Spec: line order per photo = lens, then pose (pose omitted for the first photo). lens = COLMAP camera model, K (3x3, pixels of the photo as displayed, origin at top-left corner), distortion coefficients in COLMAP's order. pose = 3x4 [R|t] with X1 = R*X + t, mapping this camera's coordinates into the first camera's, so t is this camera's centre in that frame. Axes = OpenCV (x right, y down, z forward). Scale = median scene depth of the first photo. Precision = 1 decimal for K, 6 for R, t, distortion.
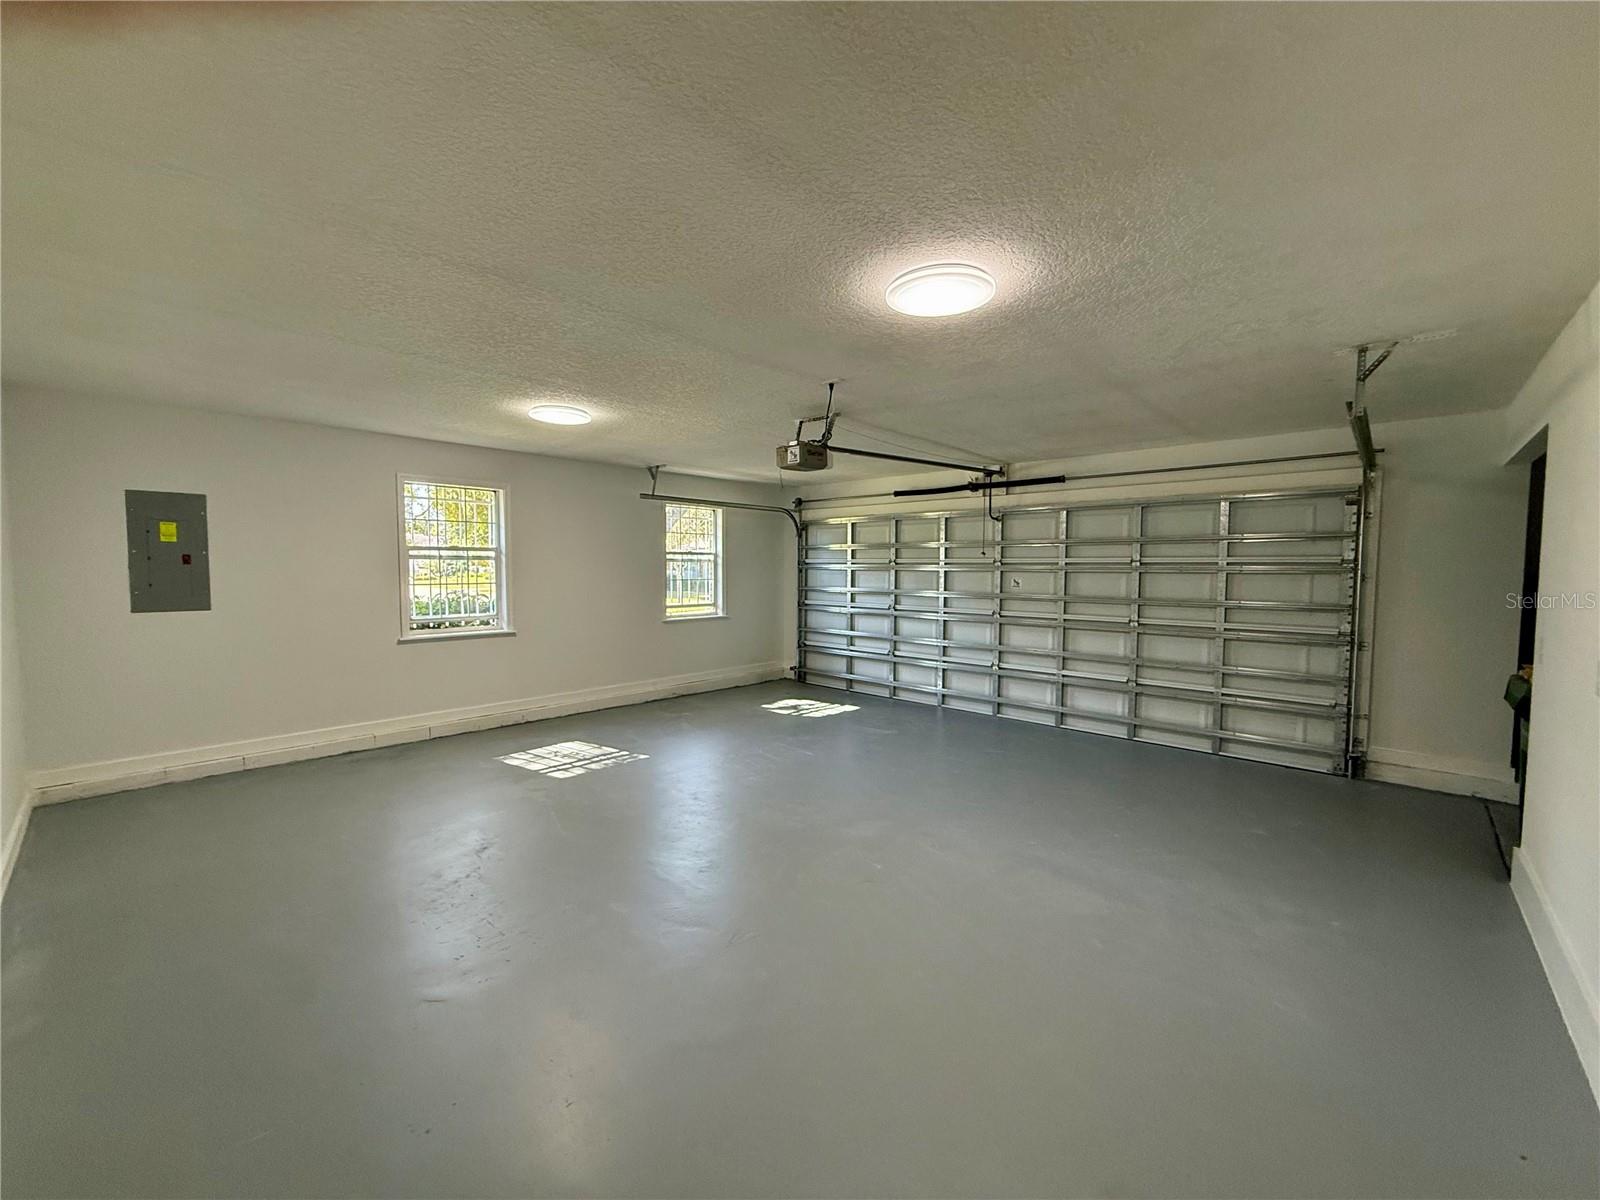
lens RADIAL K [[637.3, 0, 796.3], [0, 637.3, 602.6], [0, 0, 1]] dist [-0.000924, 0.000558]
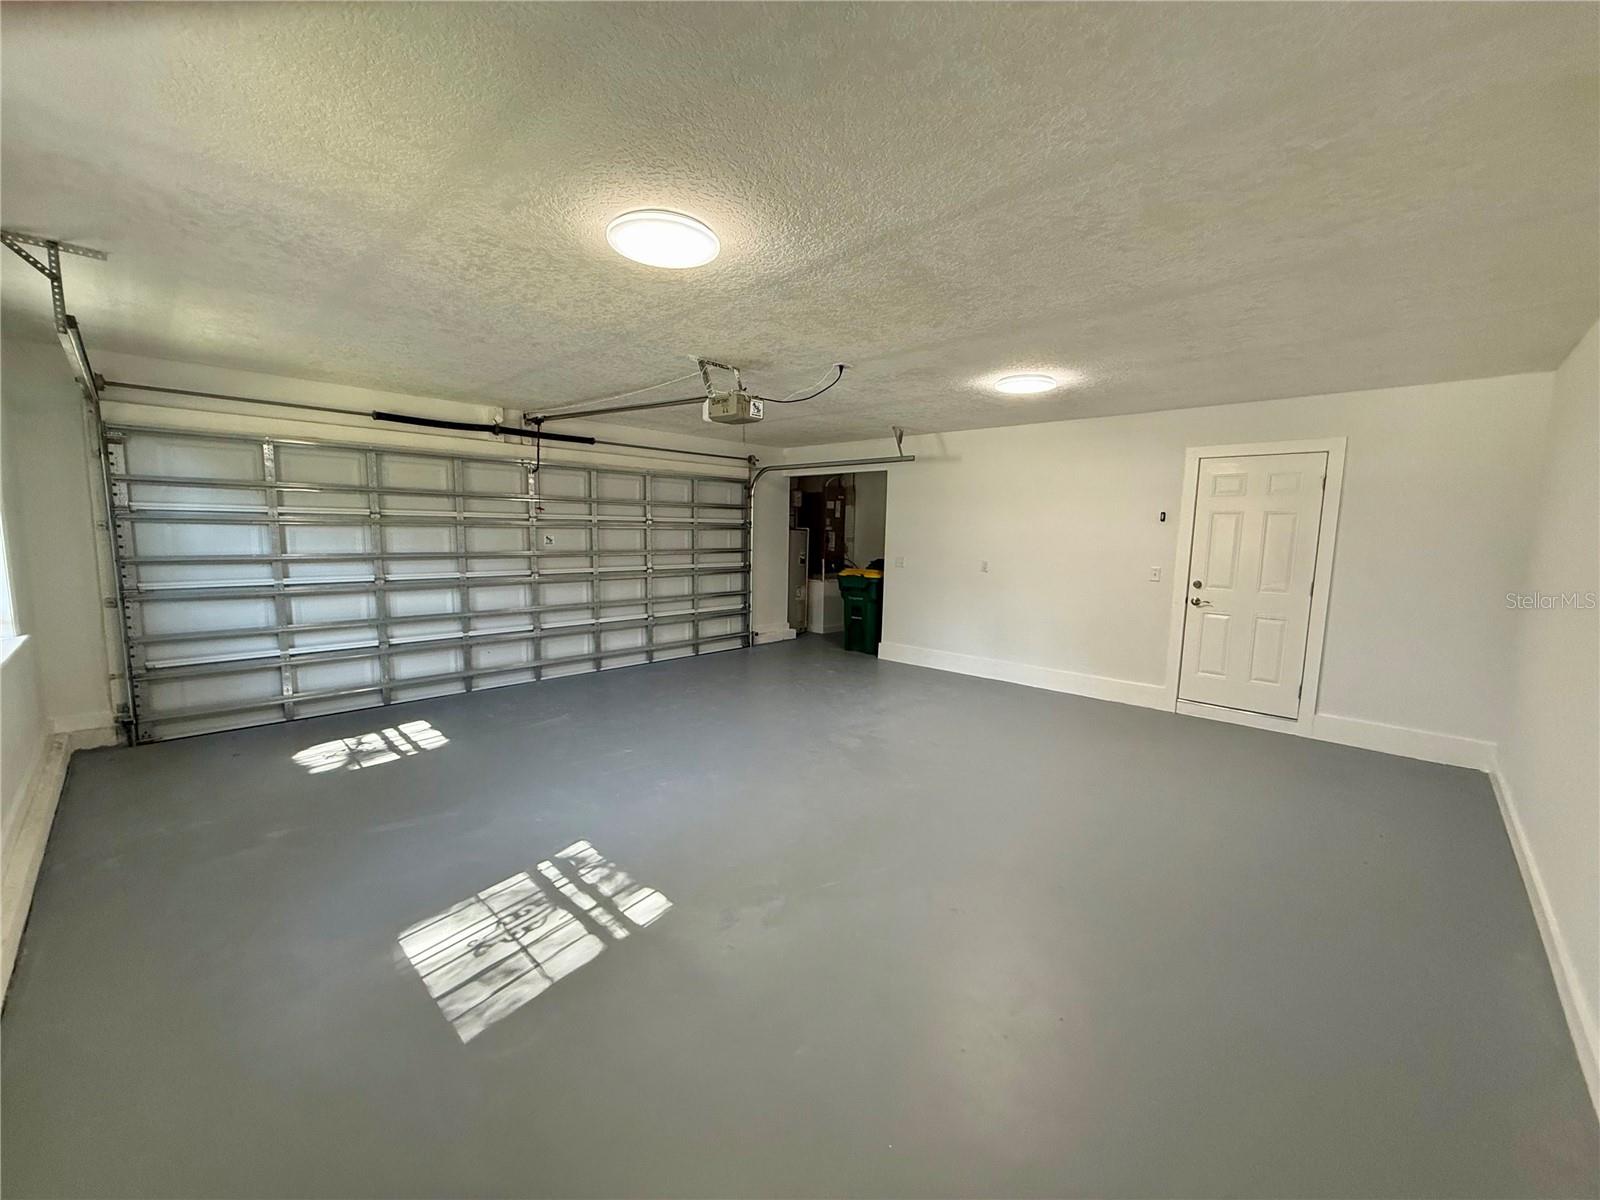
lens RADIAL K [[637.3, 0, 796.3], [0, 637.3, 602.6], [0, 0, 1]] dist [-0.000924, 0.000558]
pose [[0.009590, -0.120572, 0.992658, -0.671949], [0.038720, 0.992004, 0.120118, -0.040562], [-0.999204, 0.037284, 0.014182, 0.655042]]
